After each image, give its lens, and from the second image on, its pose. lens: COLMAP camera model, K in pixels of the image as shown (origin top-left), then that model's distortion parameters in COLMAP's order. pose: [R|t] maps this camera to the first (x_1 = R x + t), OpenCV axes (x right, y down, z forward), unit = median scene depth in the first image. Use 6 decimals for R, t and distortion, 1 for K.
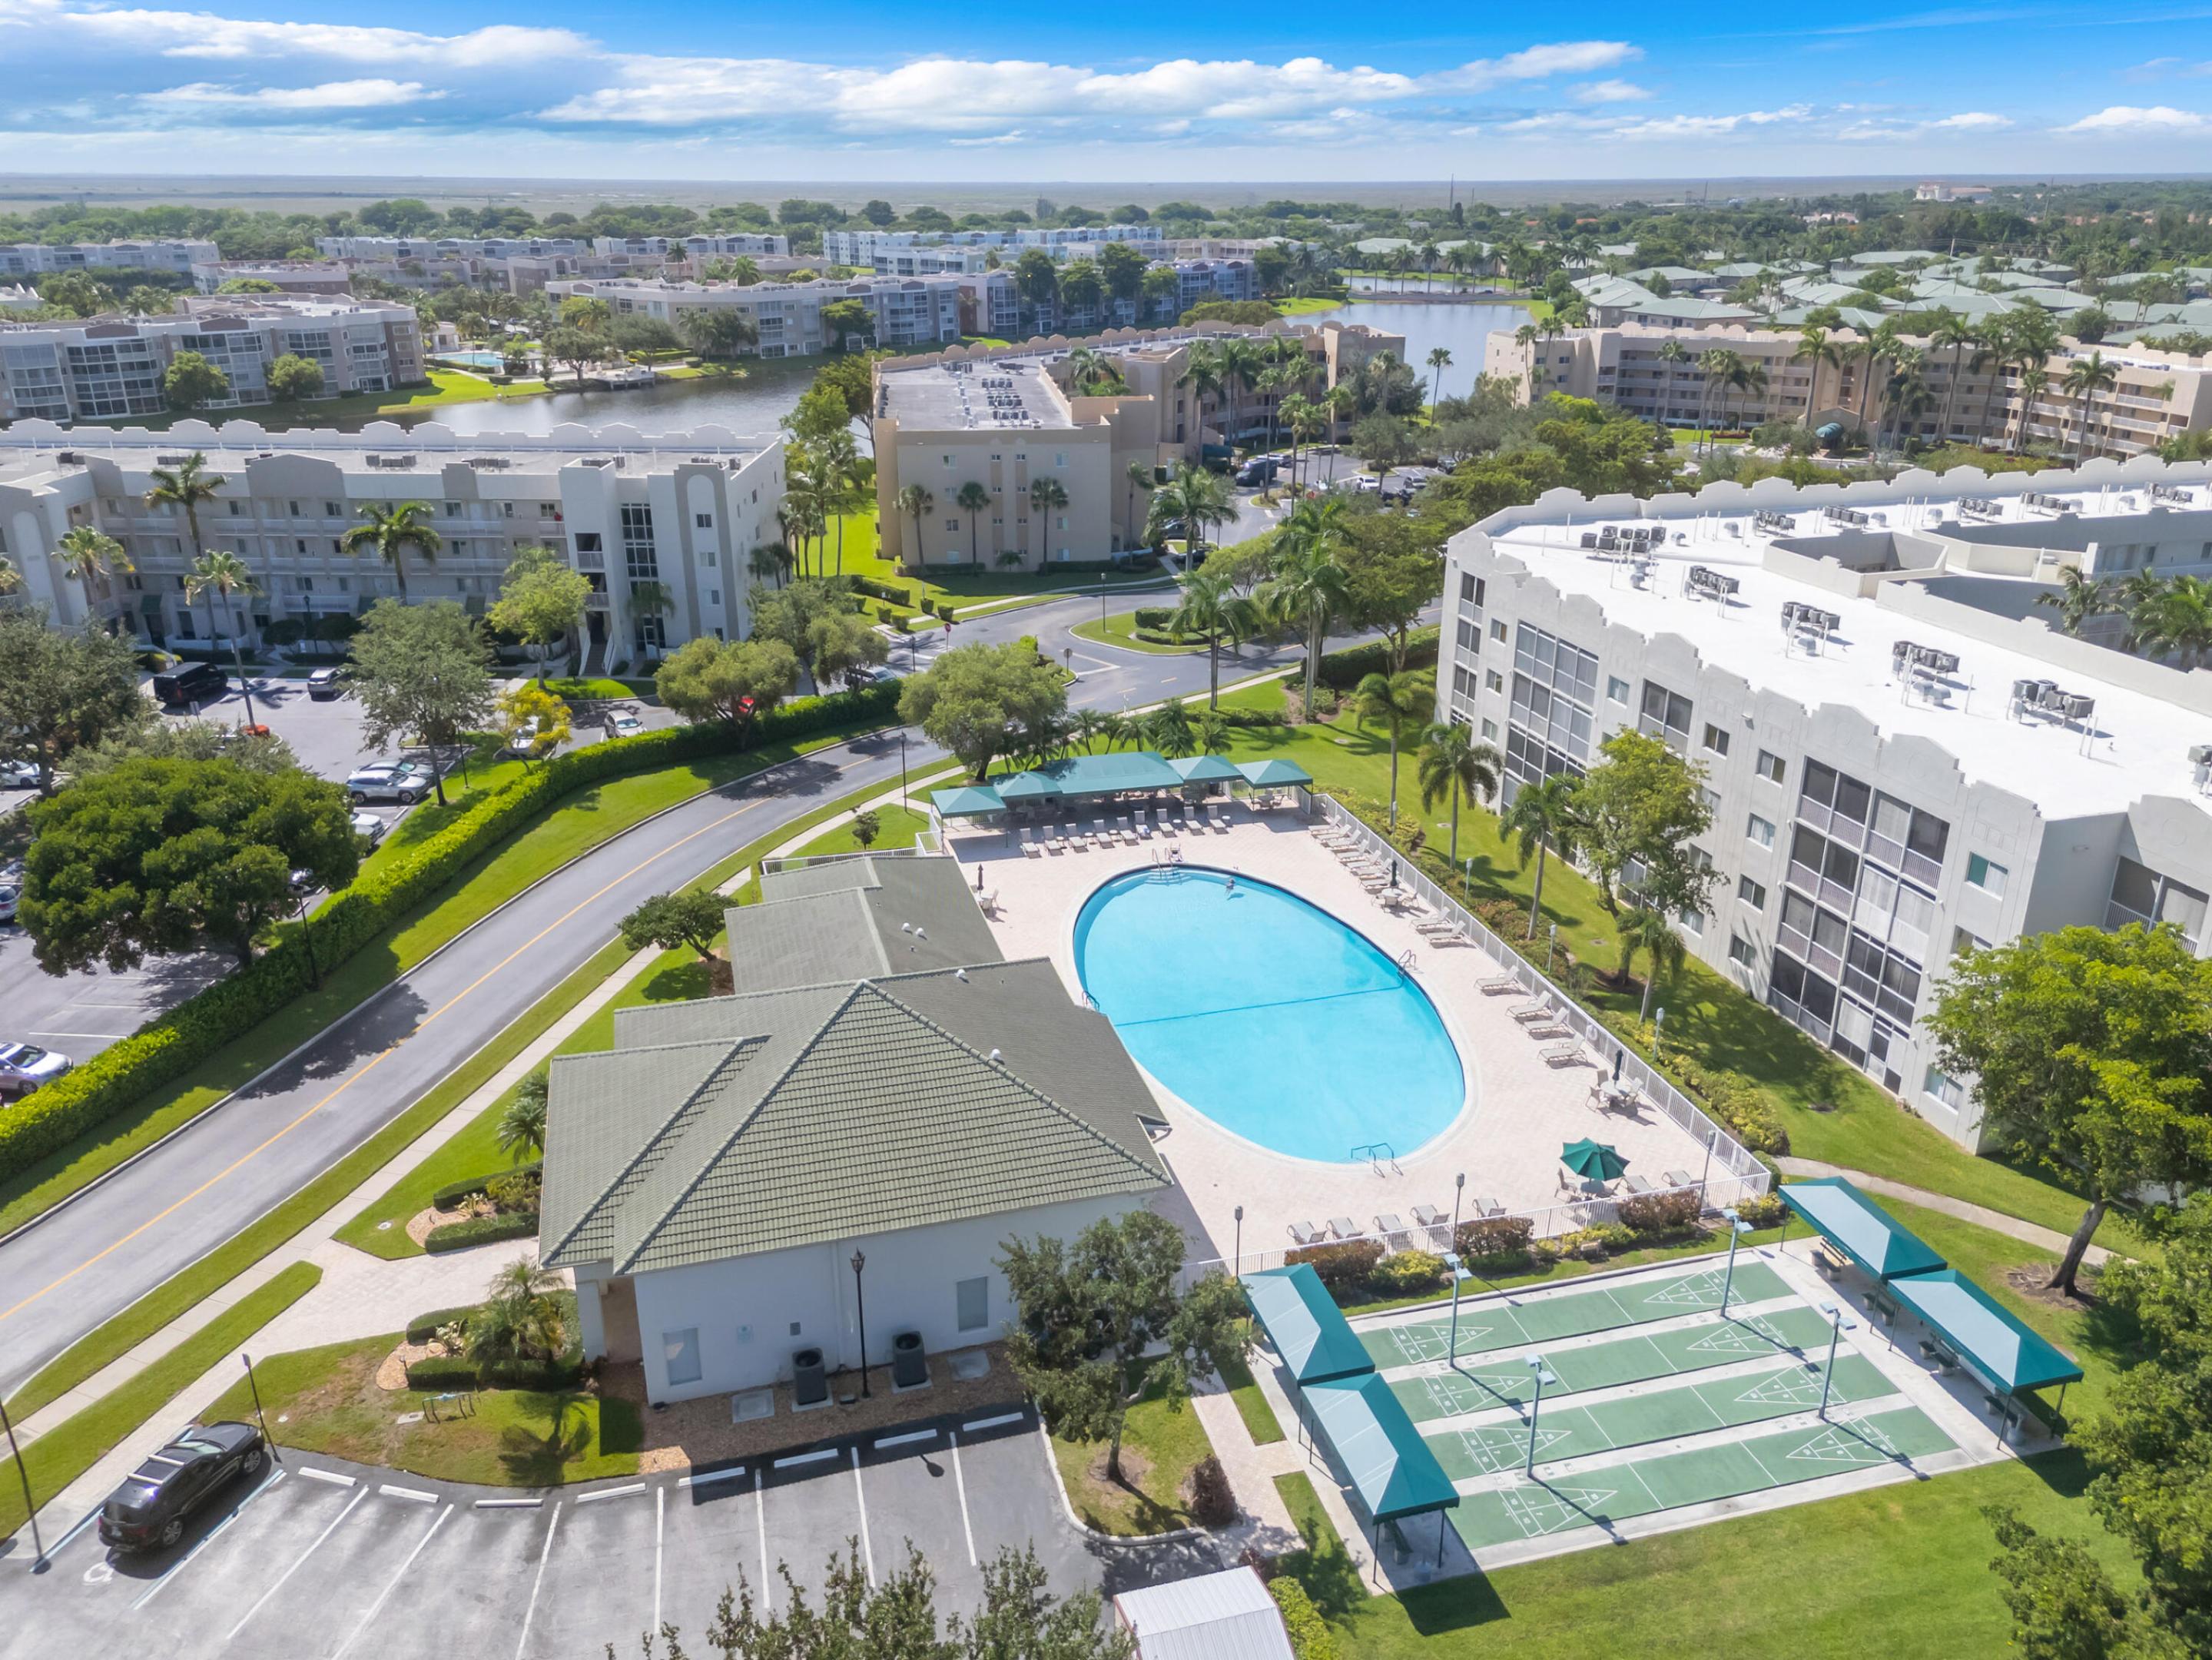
lens RADIAL K [[1662.1, 0, 1108.9], [0, 1662.1, 822.4], [0, 0, 1]] dist [0.081122, -0.069319]
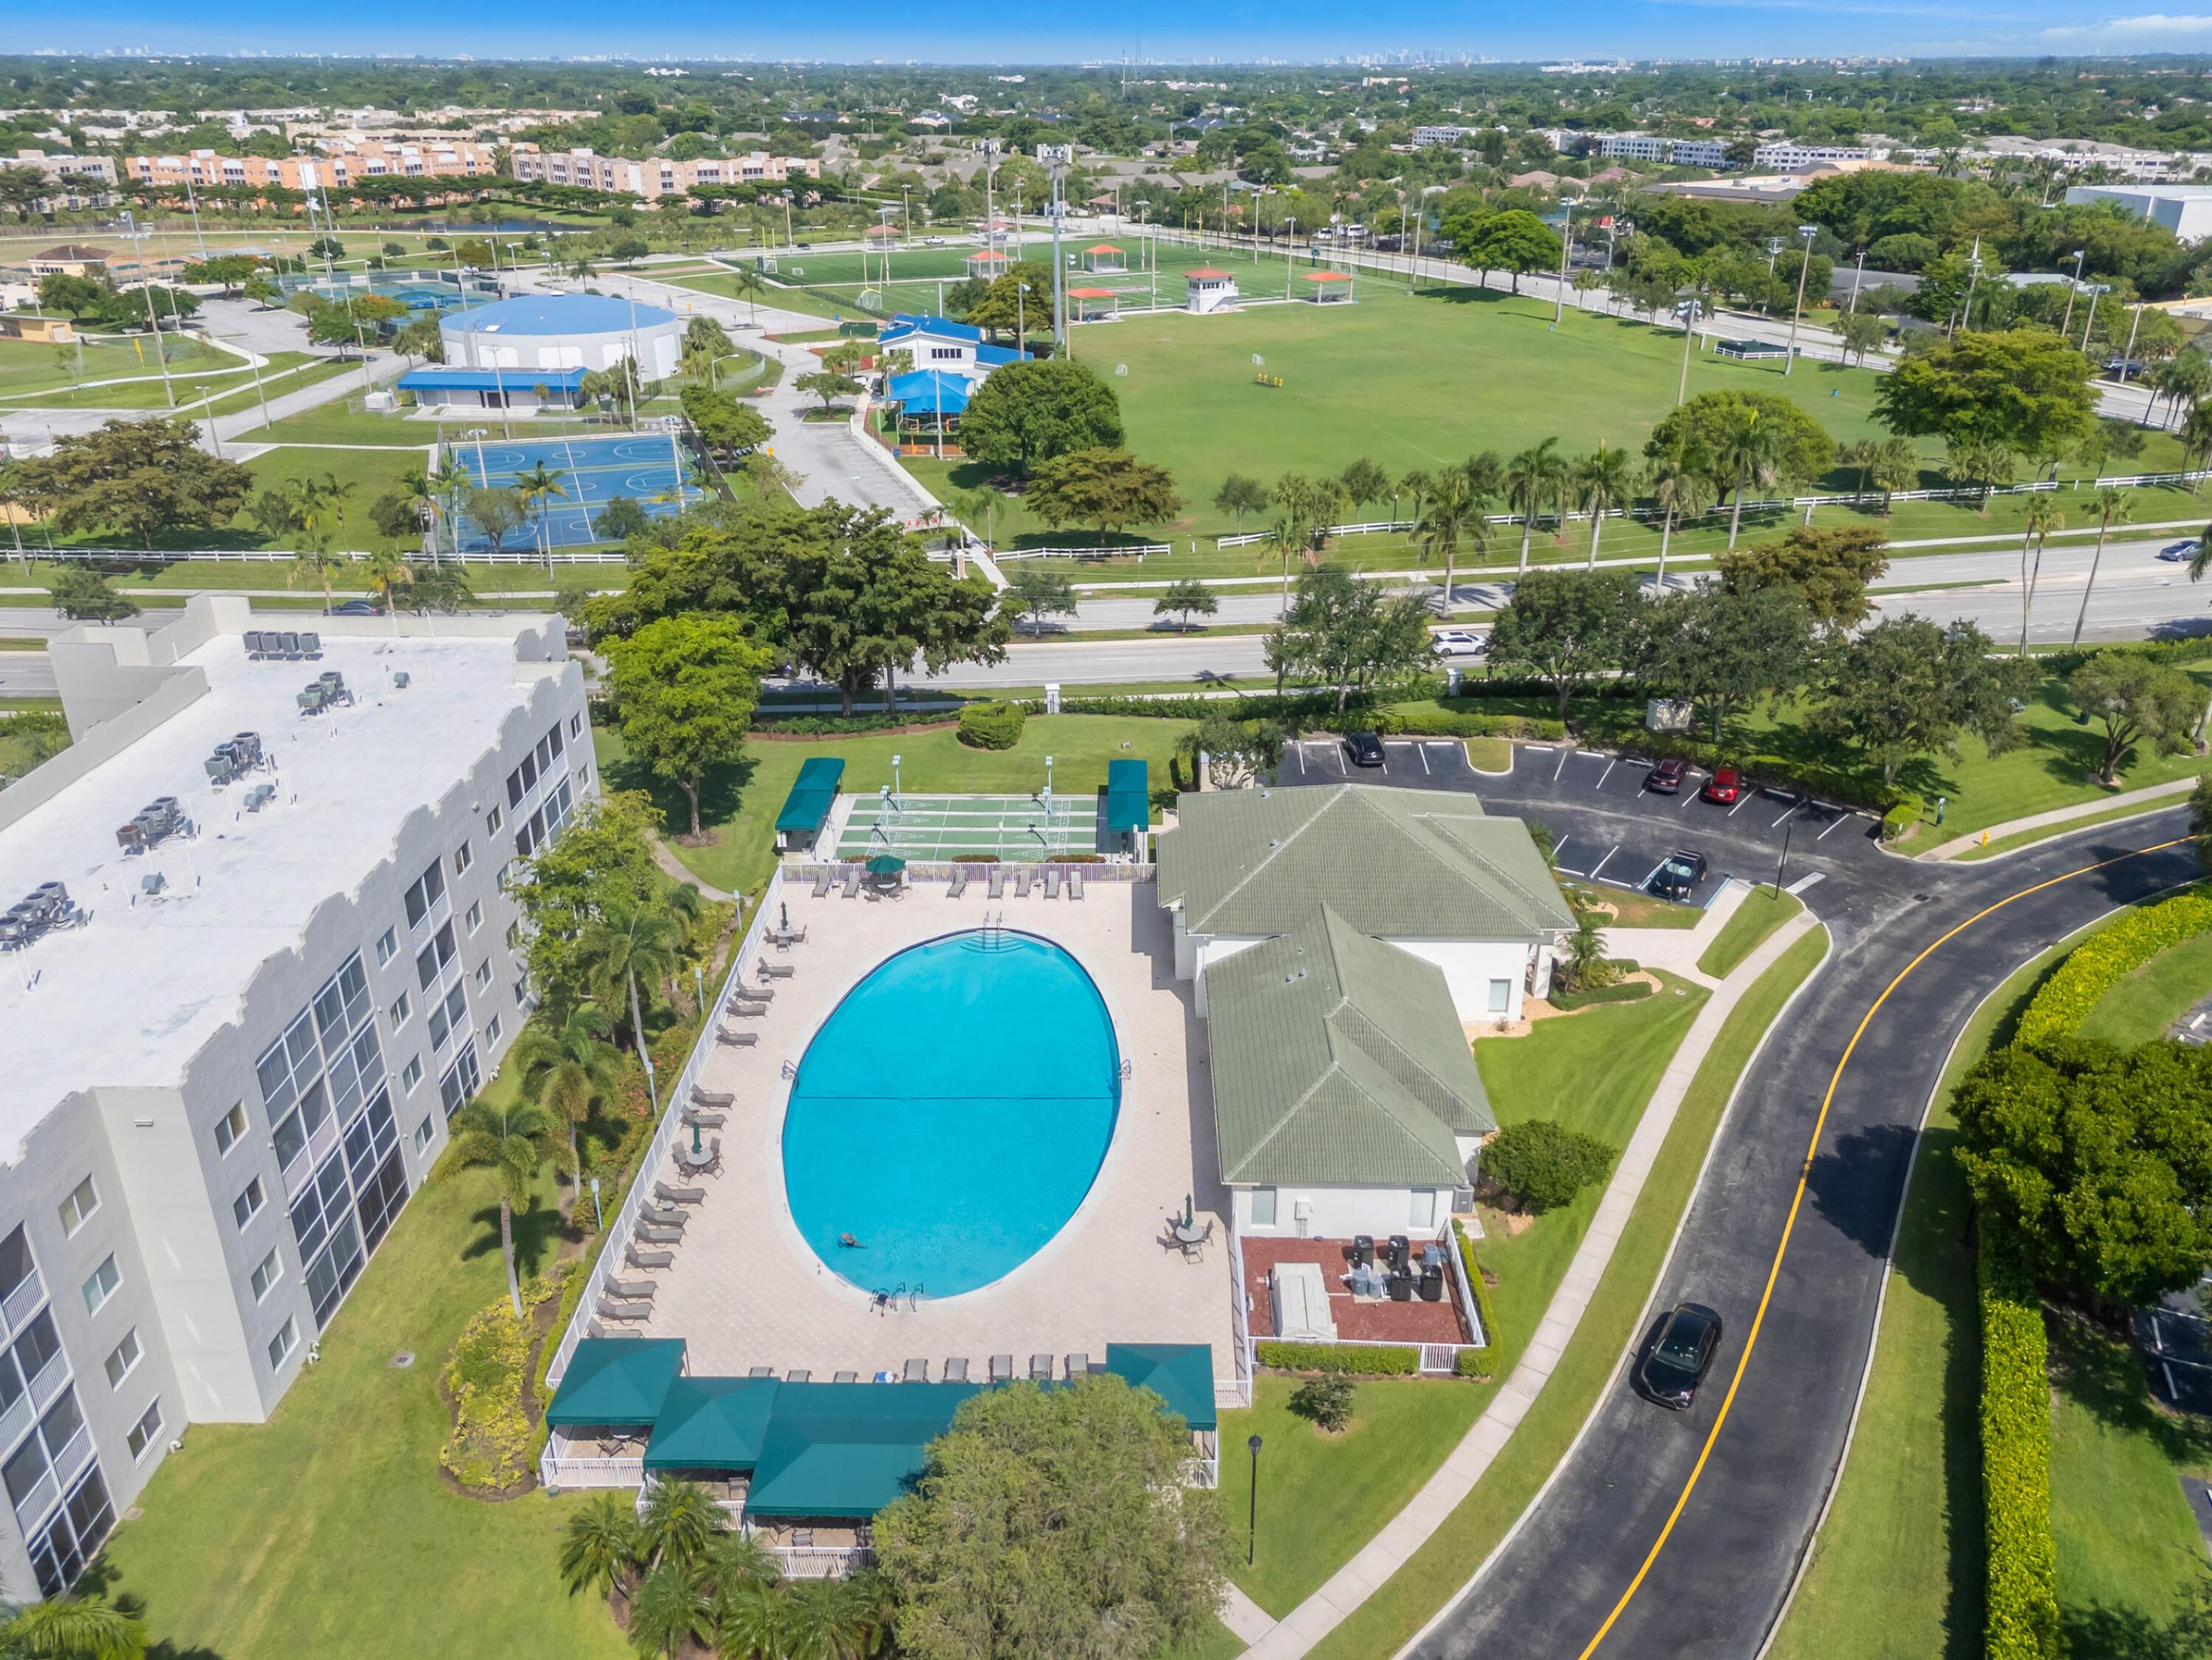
lens RADIAL K [[1662.1, 0, 1108.9], [0, 1662.1, 822.4], [0, 0, 1]] dist [0.081122, -0.069319]
pose [[-0.959172, -0.120907, 0.255675, -0.312693], [0.096355, 0.710231, 0.697343, -0.917471], [-0.265902, 0.693508, -0.669584, 2.006614]]
